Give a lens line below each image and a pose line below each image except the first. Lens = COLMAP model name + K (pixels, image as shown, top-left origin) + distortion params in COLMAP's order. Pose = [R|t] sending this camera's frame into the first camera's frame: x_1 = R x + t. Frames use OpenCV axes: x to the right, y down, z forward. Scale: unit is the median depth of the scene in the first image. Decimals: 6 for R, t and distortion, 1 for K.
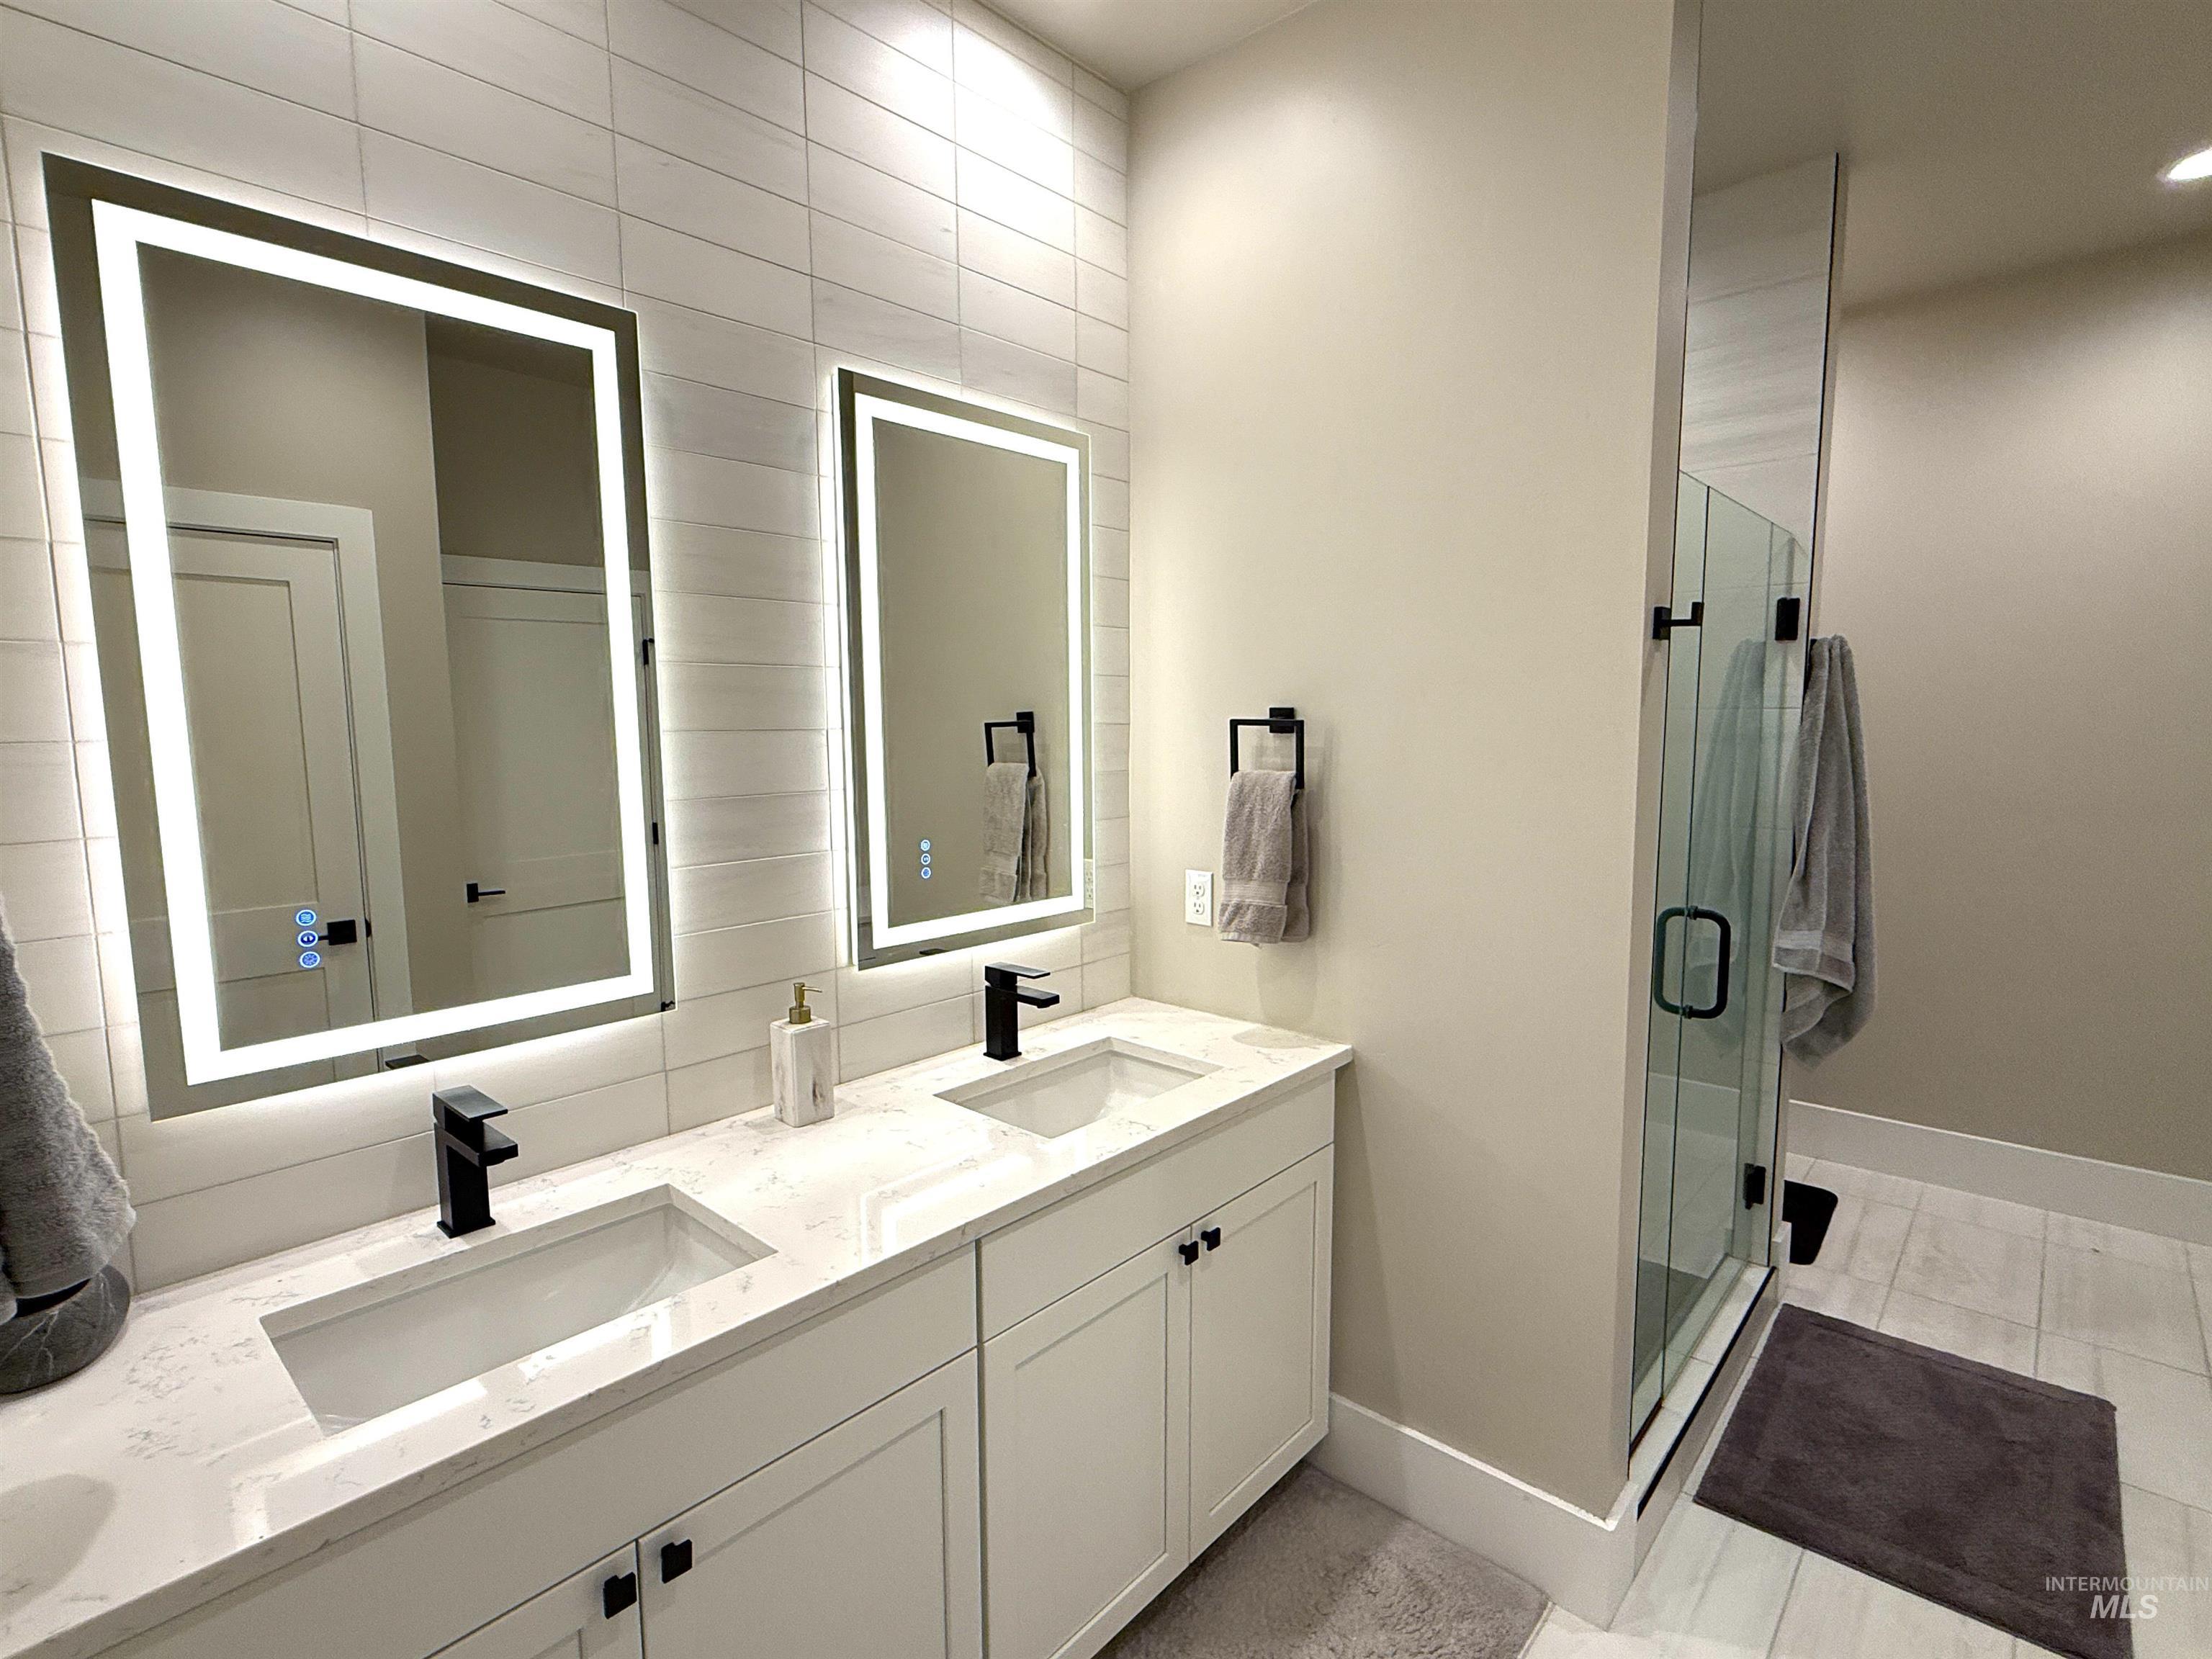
lens RADIAL K [[1059.5, 0, 1096.4], [0, 1059.5, 849.5], [0, 0, 1]] dist [-0.009771, -0.000050]
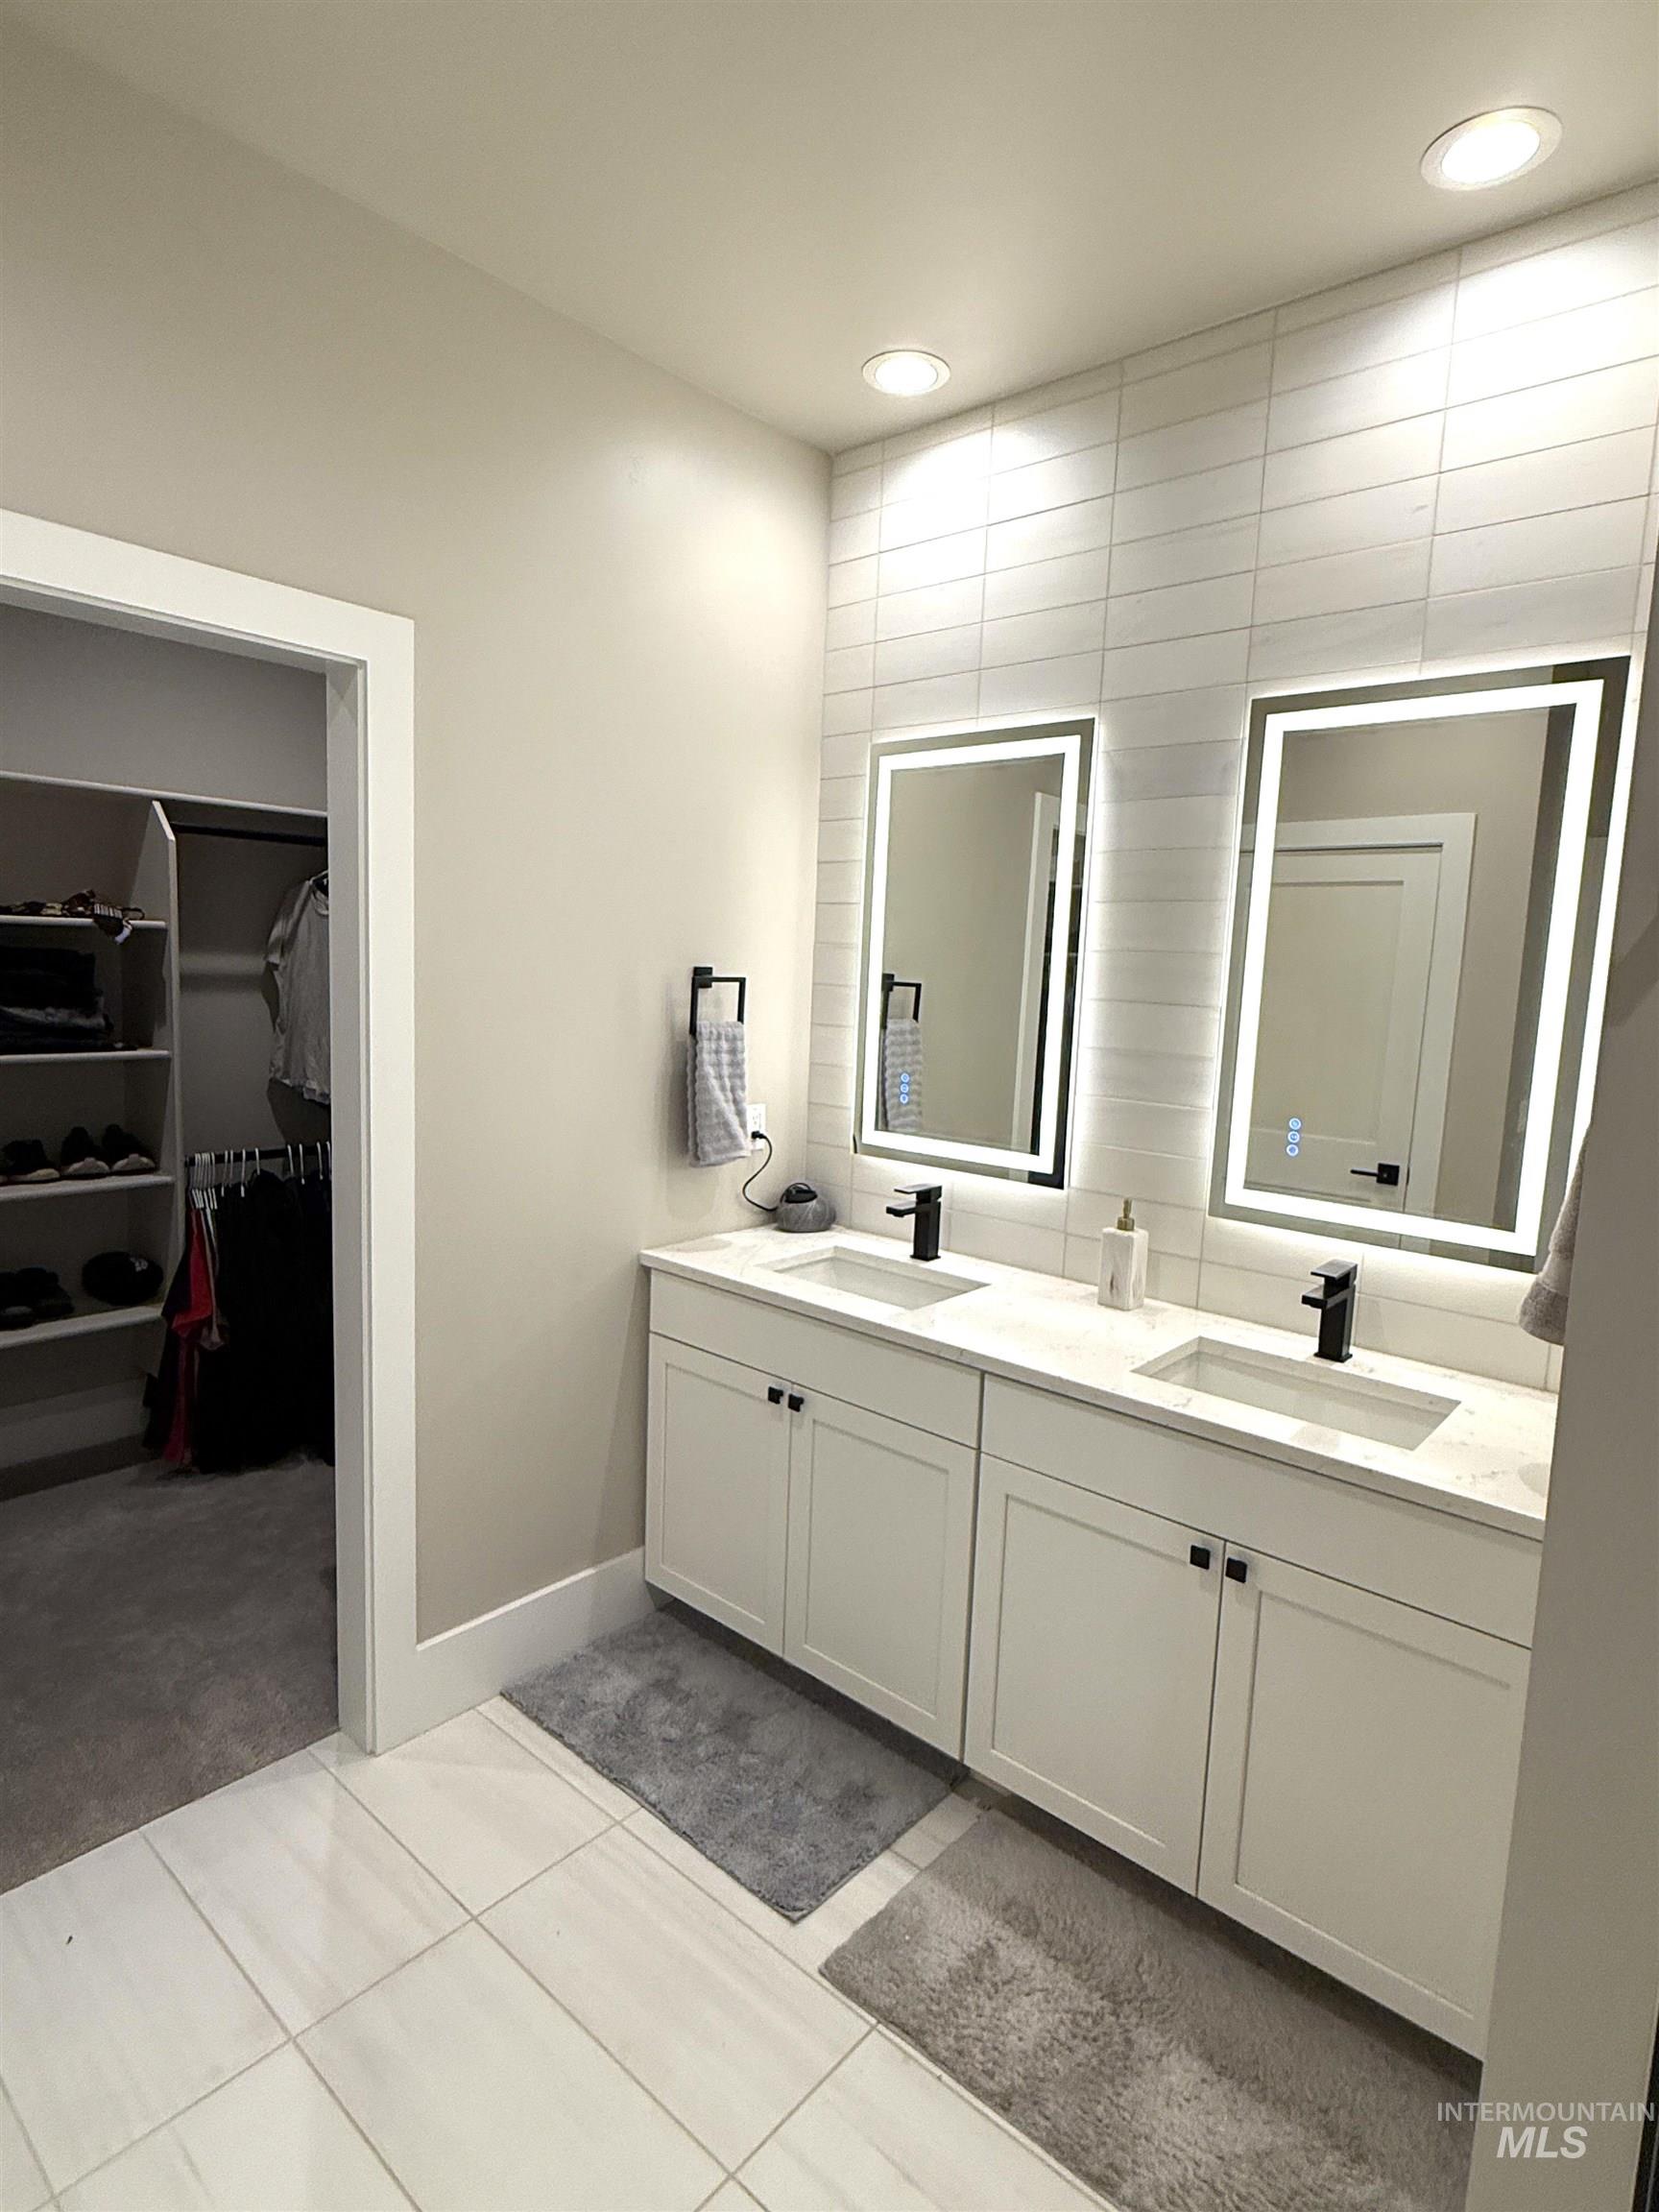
lens RADIAL K [[1164.7, 0, 829.5], [0, 1164.7, 1106.0], [0, 0, 1]] dist [-0.000953, -0.000073]
pose [[0.033994, 0.132190, -0.990641, 1.065283], [-0.162321, 0.978784, 0.125038, -0.100508], [0.986152, 0.156551, 0.054730, 0.534985]]
